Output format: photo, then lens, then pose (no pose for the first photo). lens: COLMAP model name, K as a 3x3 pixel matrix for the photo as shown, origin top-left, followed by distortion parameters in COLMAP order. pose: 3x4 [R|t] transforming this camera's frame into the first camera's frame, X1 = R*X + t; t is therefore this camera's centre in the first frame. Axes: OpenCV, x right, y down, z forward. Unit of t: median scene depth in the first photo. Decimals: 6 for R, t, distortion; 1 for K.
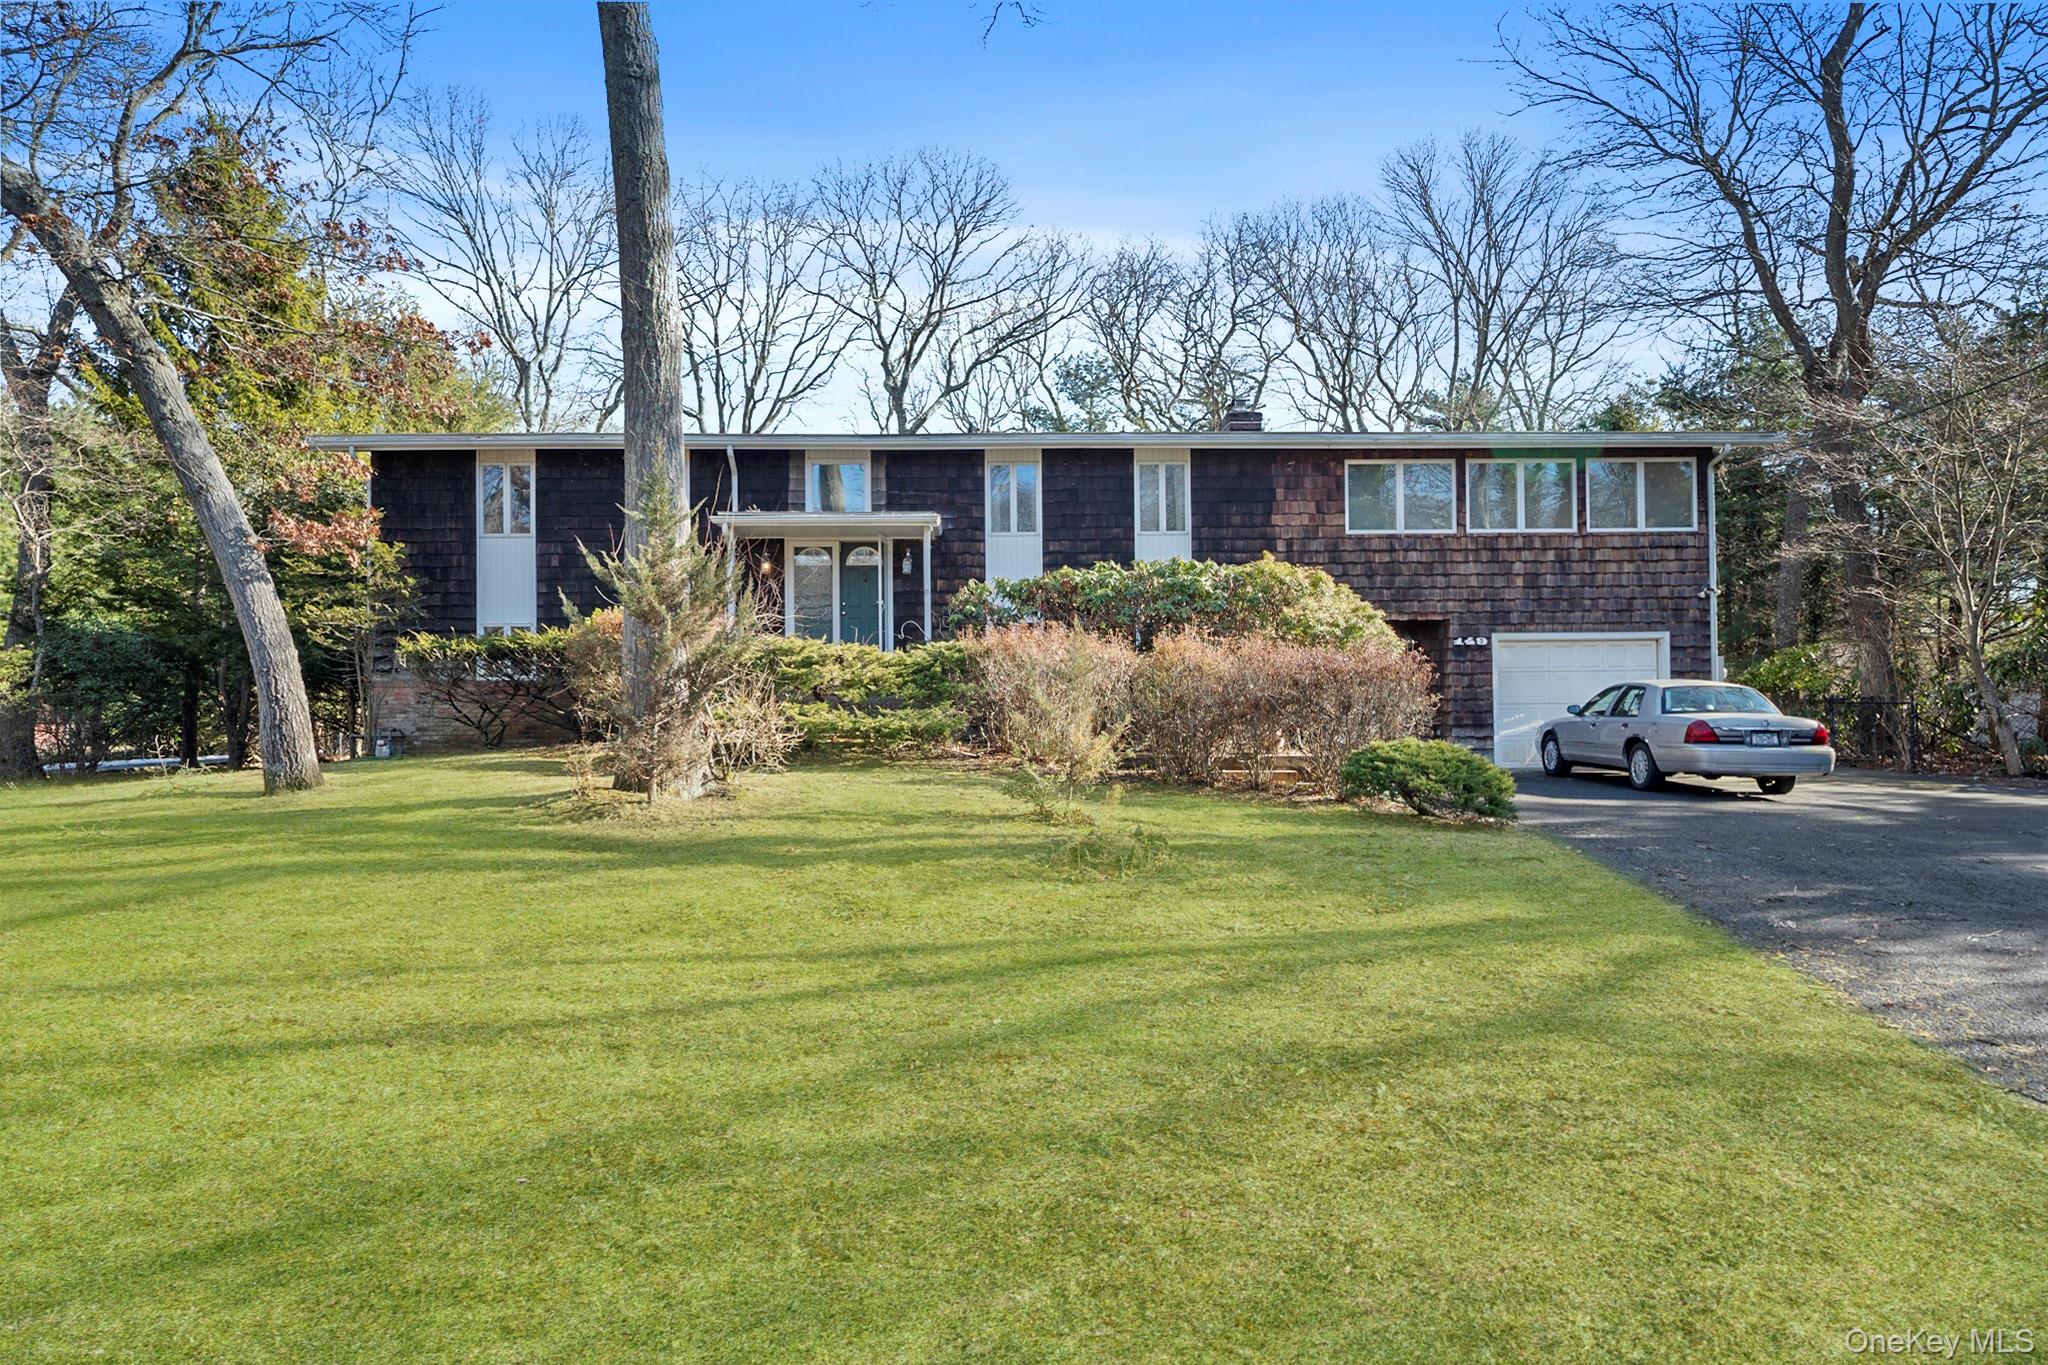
lens RADIAL K [[1314.7, 0, 1023.9], [0, 1314.7, 681.2], [0, 0, 1]] dist [0.031801, -0.000621]
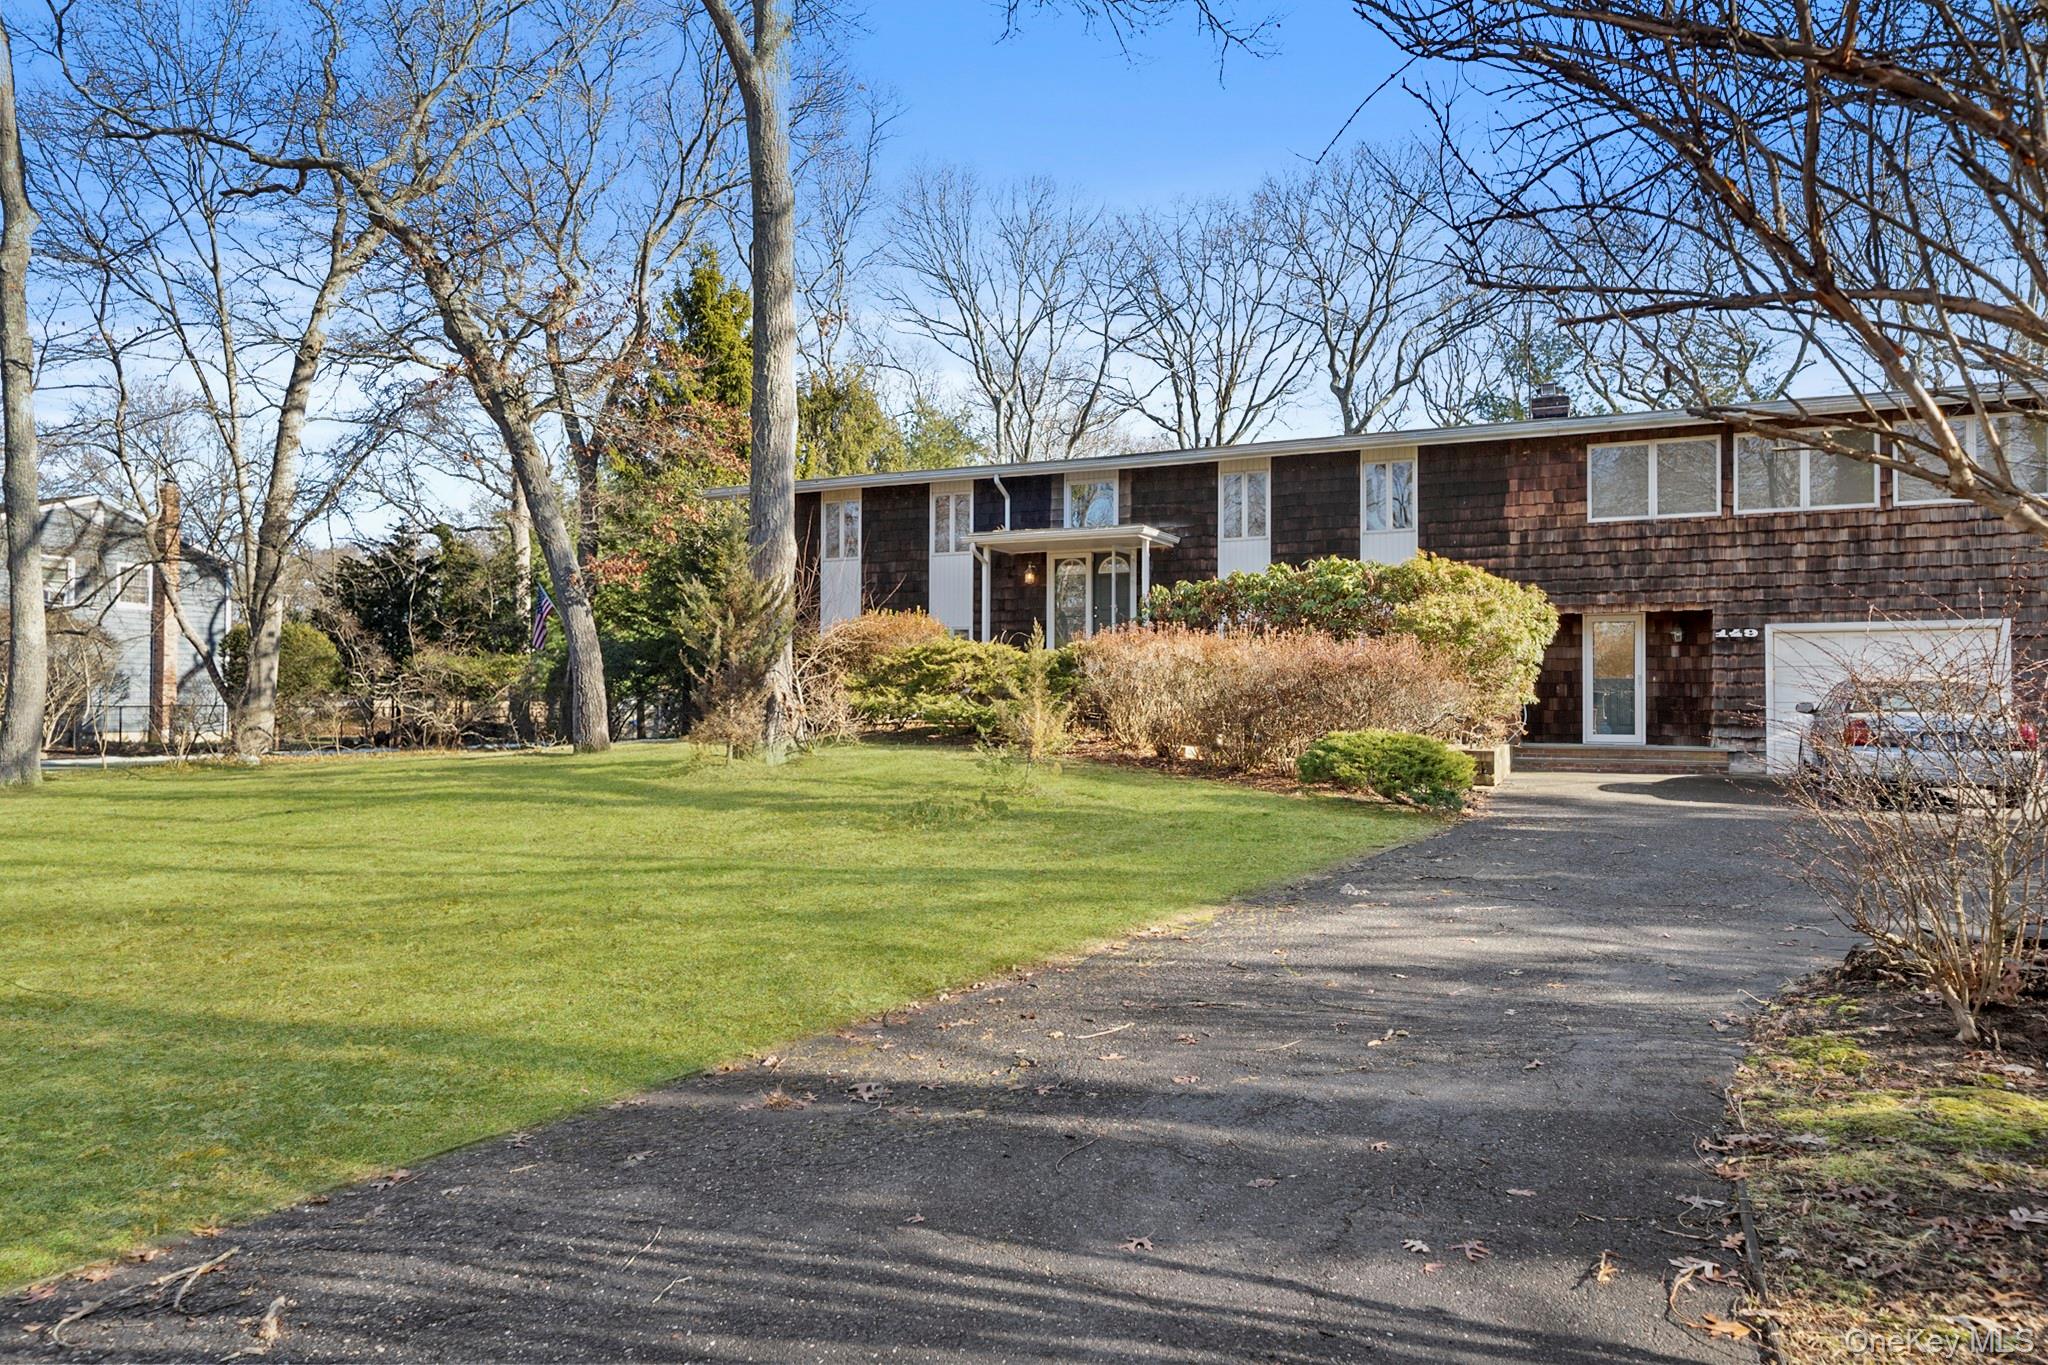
lens RADIAL K [[1314.7, 0, 1026.0], [0, 1314.7, 680.1], [0, 0, 1]] dist [0.031801, -0.000621]
pose [[0.904356, 0.000722, -0.426779, 0.284915], [-0.000966, 0.999999, -0.000355, 0.002967], [0.426779, 0.000733, 0.904356, -0.039017]]
